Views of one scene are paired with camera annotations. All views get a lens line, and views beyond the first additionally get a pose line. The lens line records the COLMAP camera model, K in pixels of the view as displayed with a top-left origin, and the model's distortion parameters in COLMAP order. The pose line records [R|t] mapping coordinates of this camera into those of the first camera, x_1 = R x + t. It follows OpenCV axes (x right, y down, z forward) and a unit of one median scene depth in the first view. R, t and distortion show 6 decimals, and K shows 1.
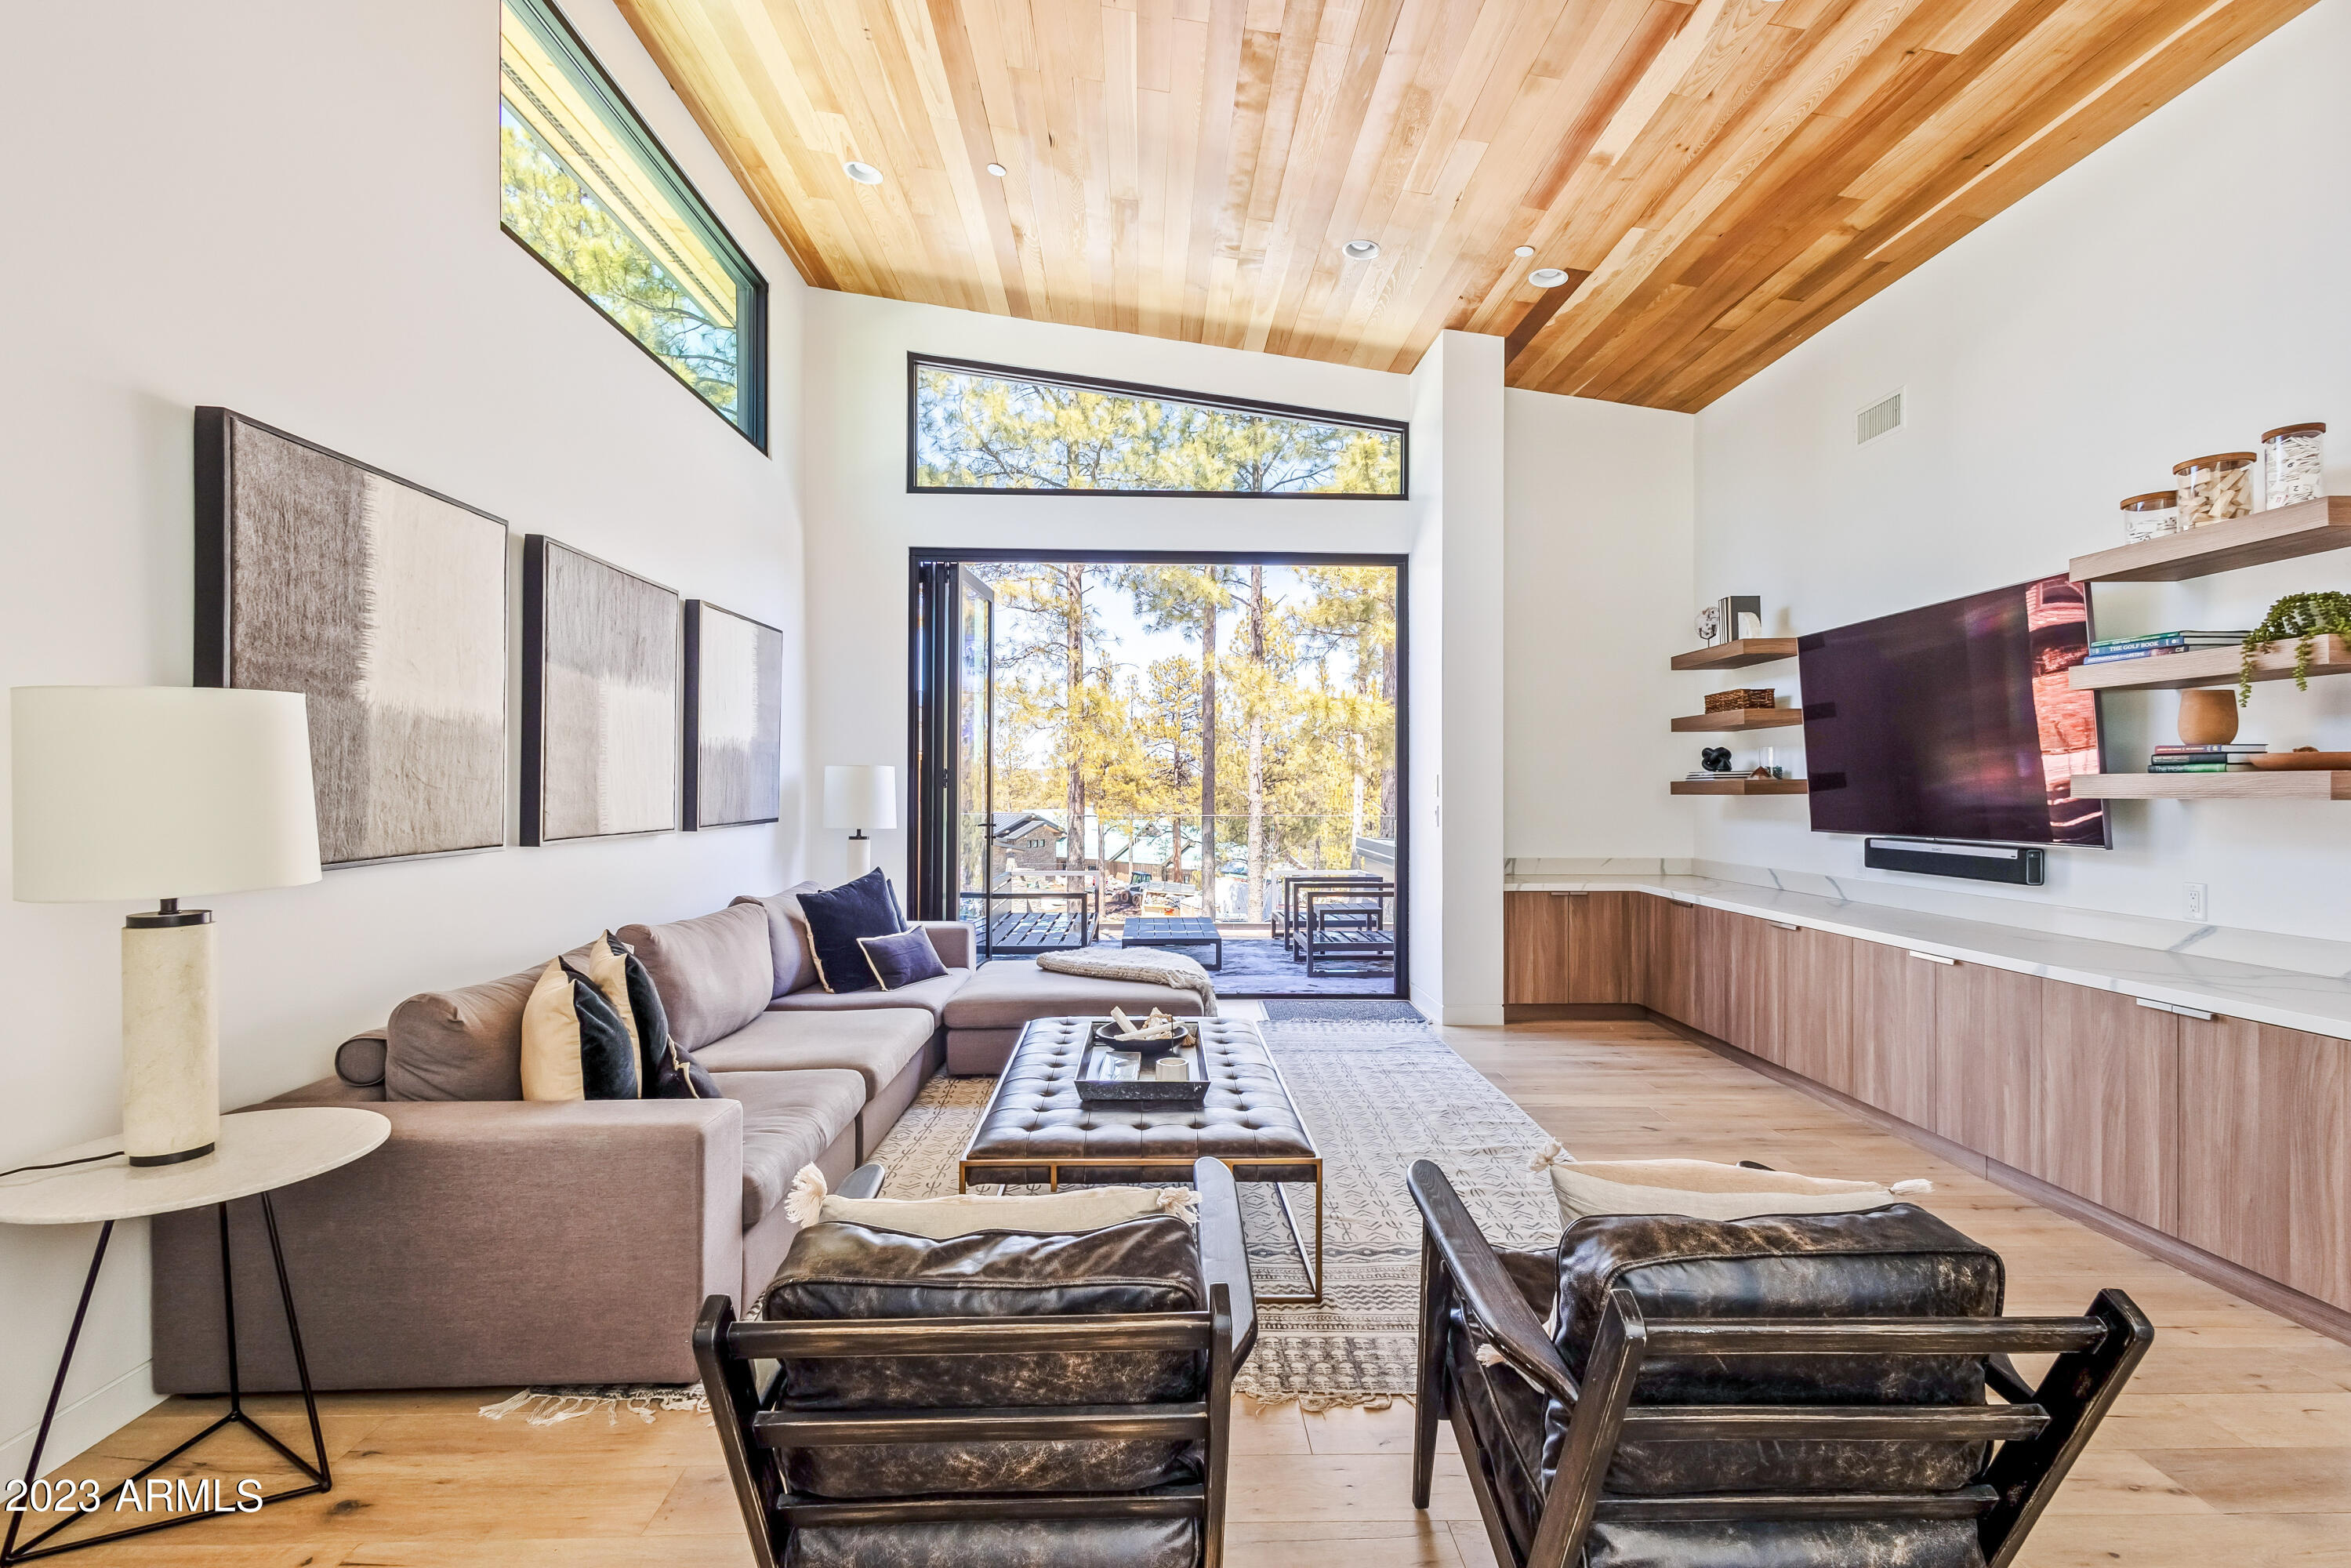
lens RADIAL K [[1097.0, 0, 1179.2], [0, 1097.0, 784.3], [0, 0, 1]] dist [0.014548, -0.005743]
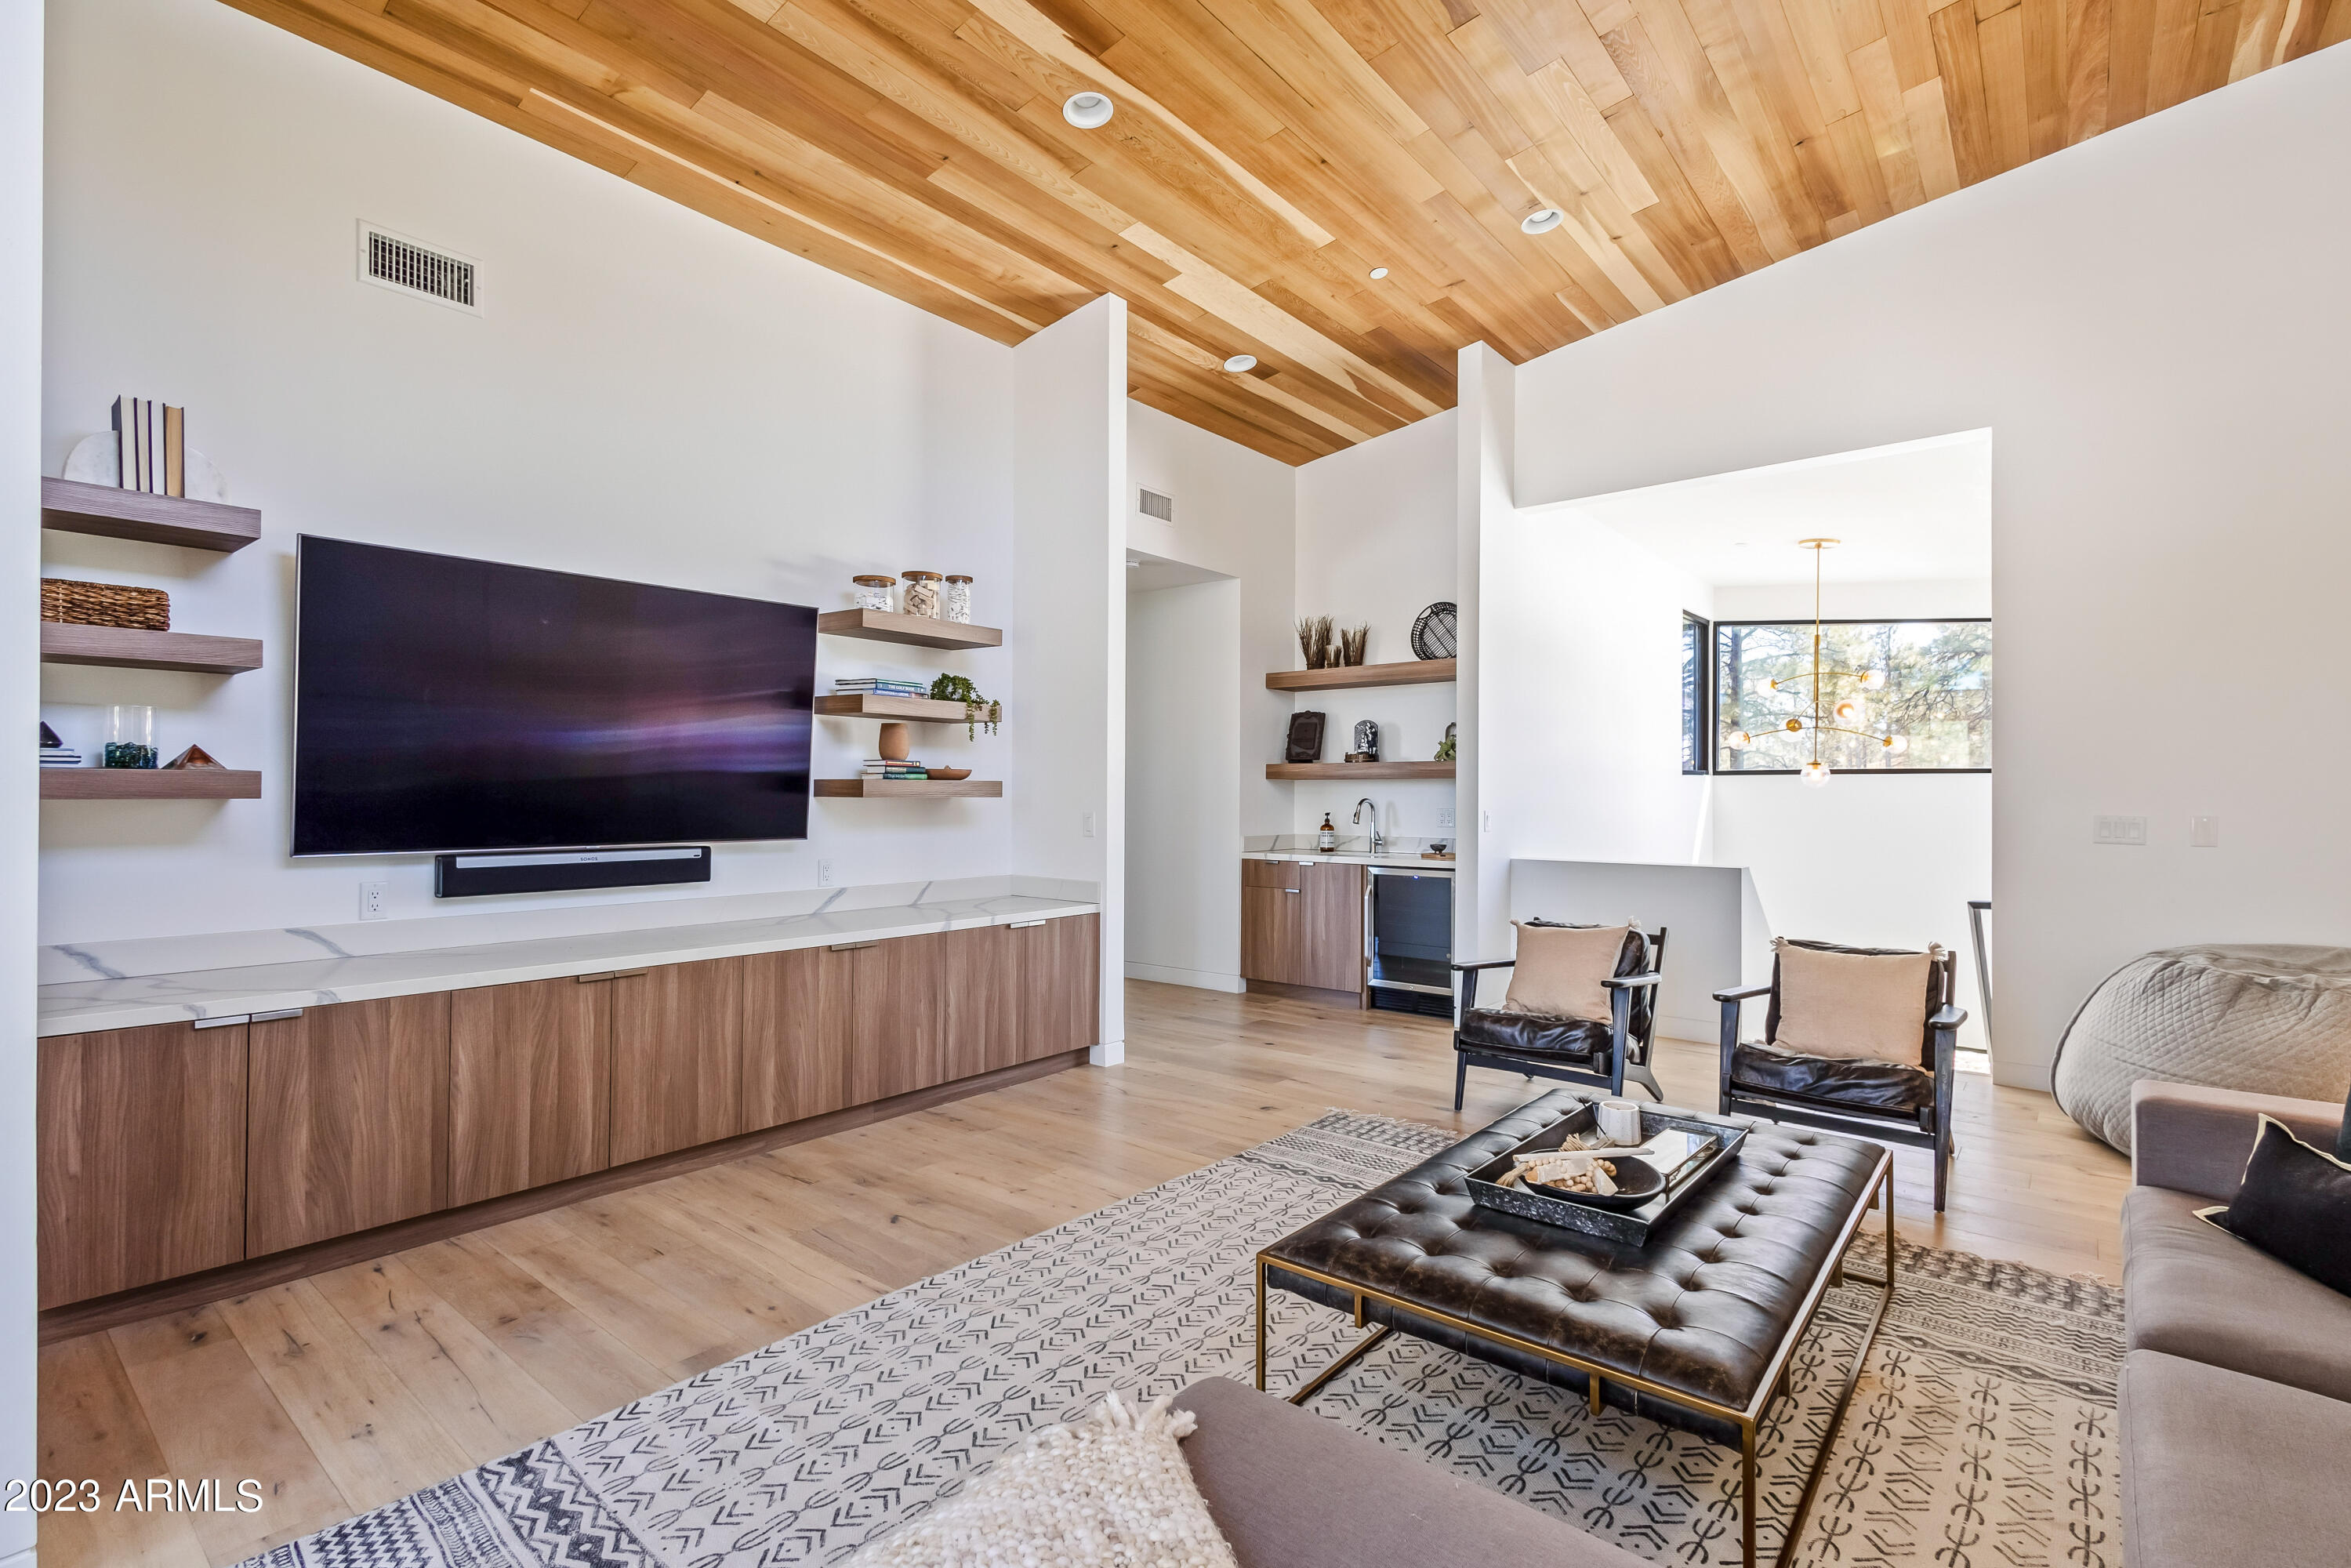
lens RADIAL K [[1097.0, 0, 1183.1], [0, 1097.0, 790.6], [0, 0, 1]] dist [0.014548, -0.005743]
pose [[-0.753208, -0.008015, 0.657734, -0.235472], [-0.010712, 0.999943, -0.000081, -0.000098], [-0.657695, -0.007106, -0.753251, 1.364063]]
